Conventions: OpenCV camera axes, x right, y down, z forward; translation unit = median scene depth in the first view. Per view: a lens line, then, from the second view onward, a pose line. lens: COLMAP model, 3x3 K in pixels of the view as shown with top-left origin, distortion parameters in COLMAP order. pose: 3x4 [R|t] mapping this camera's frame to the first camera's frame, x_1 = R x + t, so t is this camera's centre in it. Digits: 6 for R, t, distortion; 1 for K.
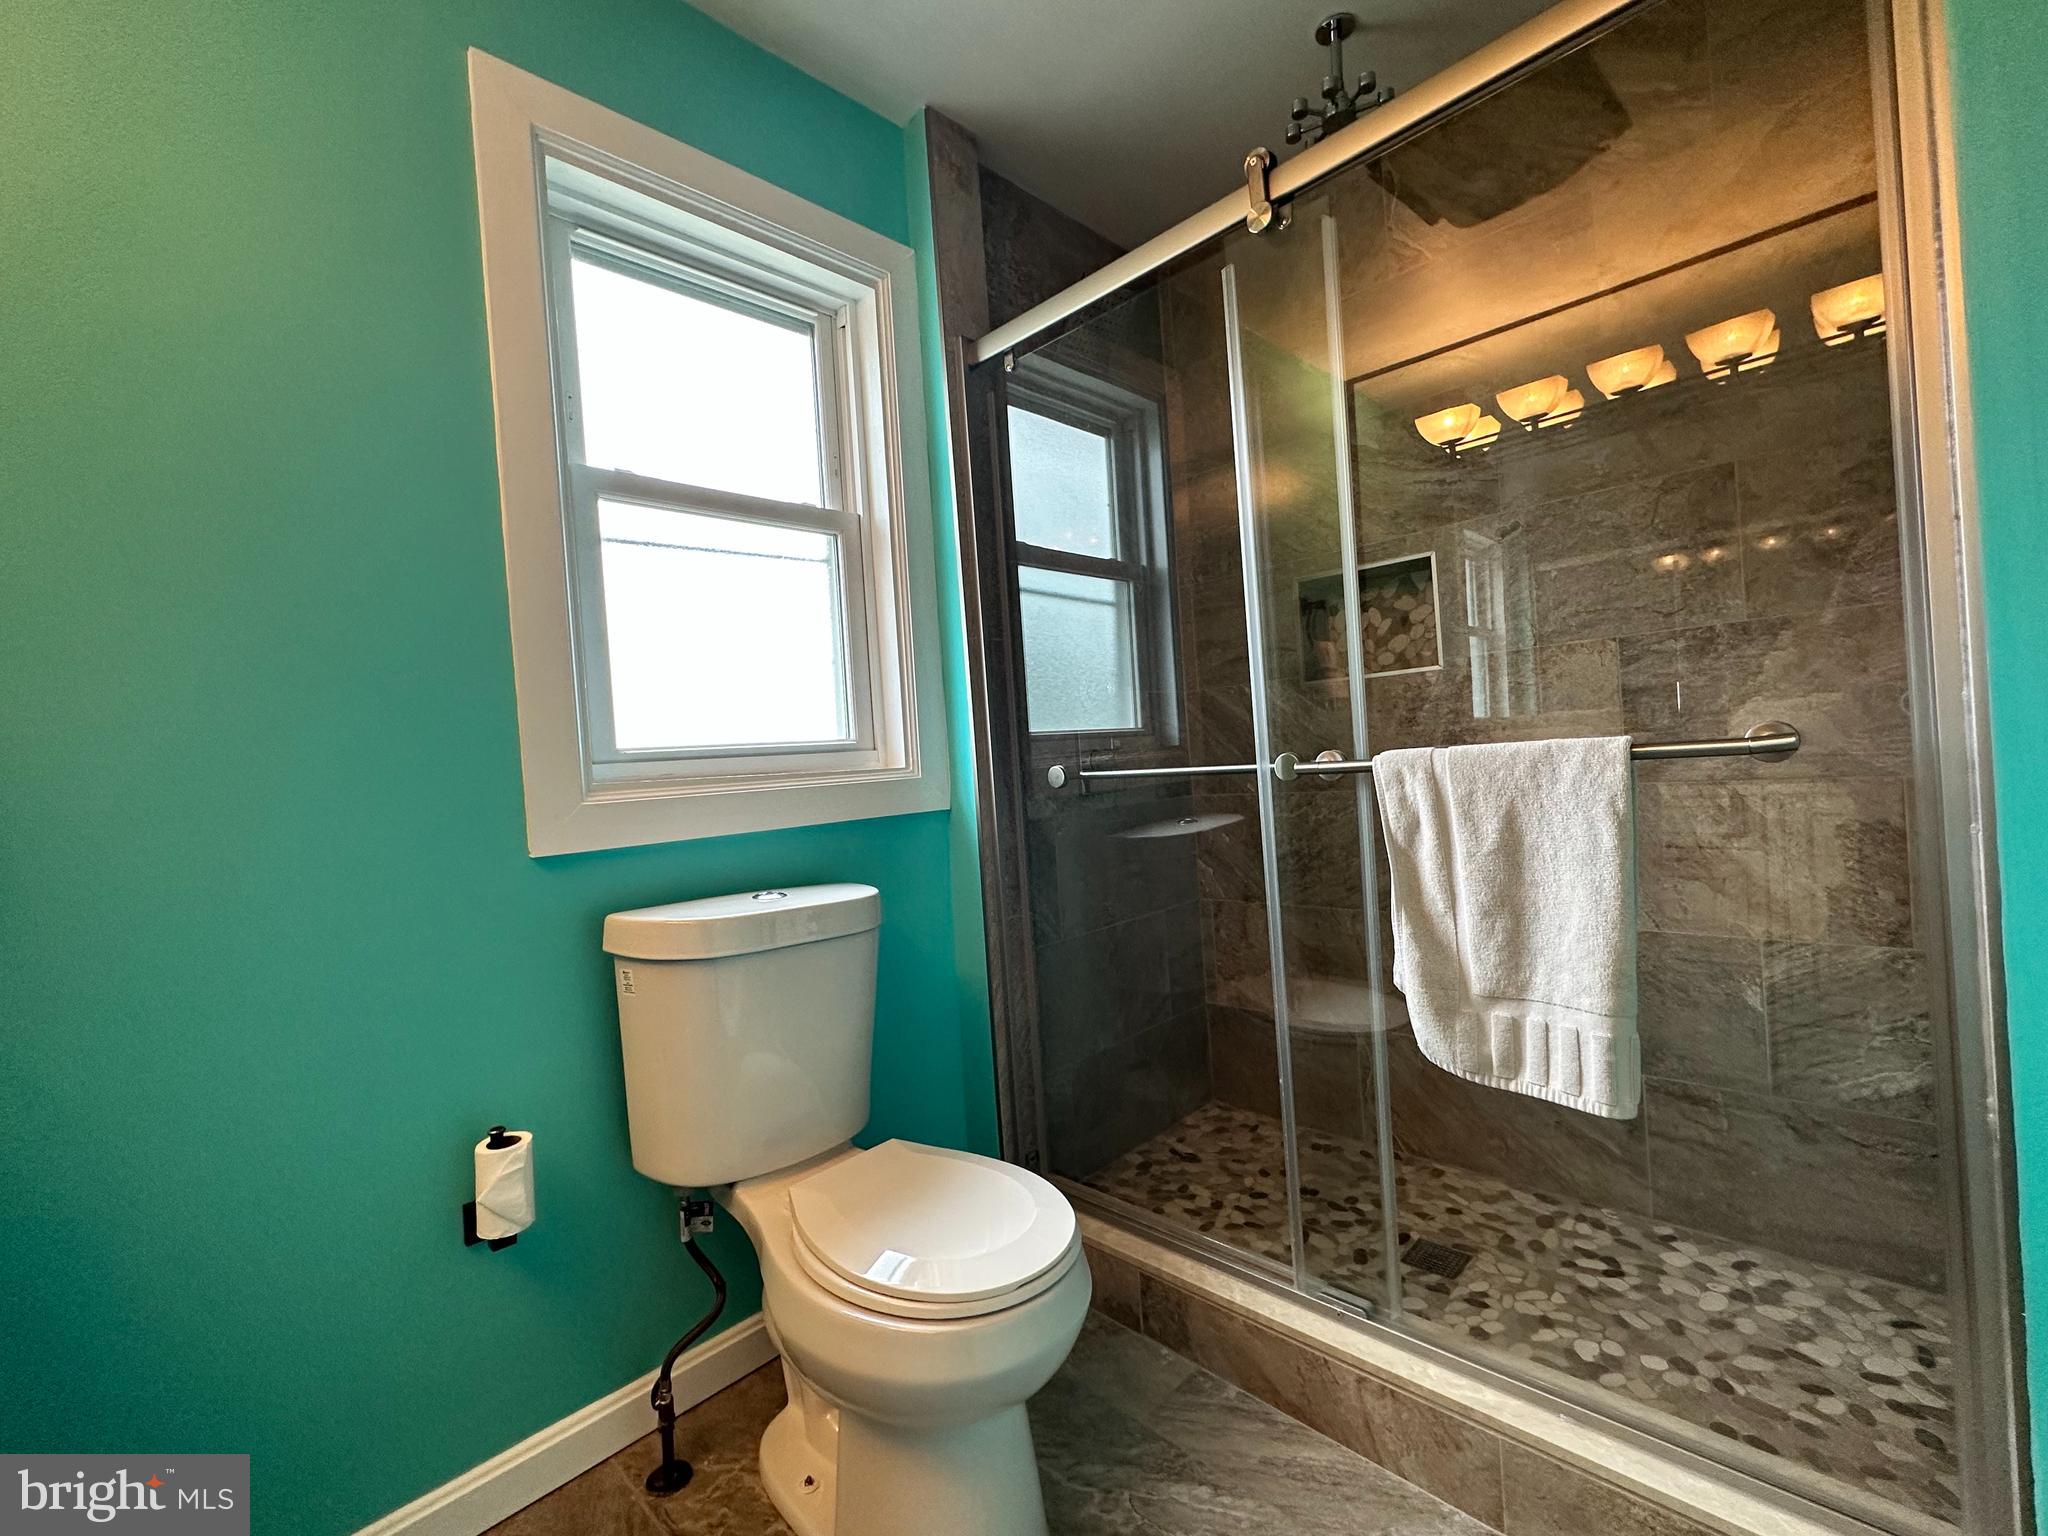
lens RADIAL K [[880.6, 0, 1021.4], [0, 880.6, 773.6], [0, 0, 1]] dist [0.001785, 0.000186]
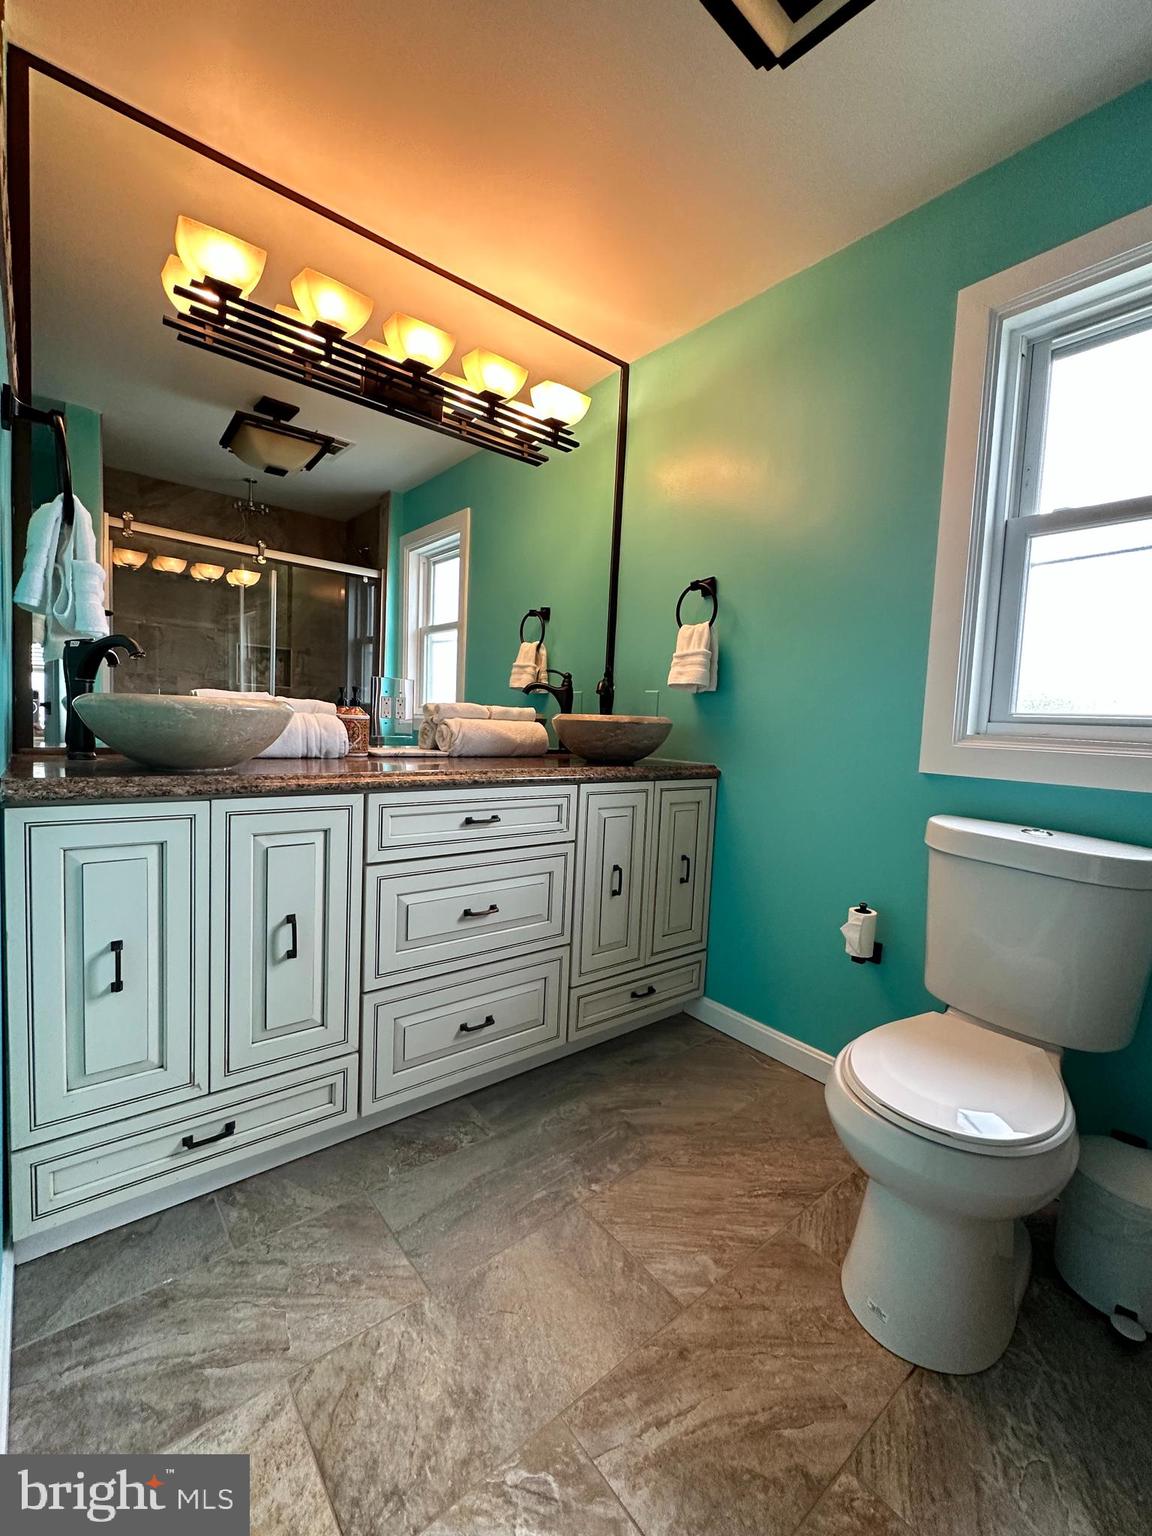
lens RADIAL K [[660.5, 0, 574.4], [0, 660.5, 765.4], [0, 0, 1]] dist [0.001785, 0.000186]
pose [[-0.093303, 0.132393, -0.986796, 0.707452], [-0.052547, 0.989084, 0.137668, -0.056433], [0.994250, 0.064698, -0.085327, 0.385464]]
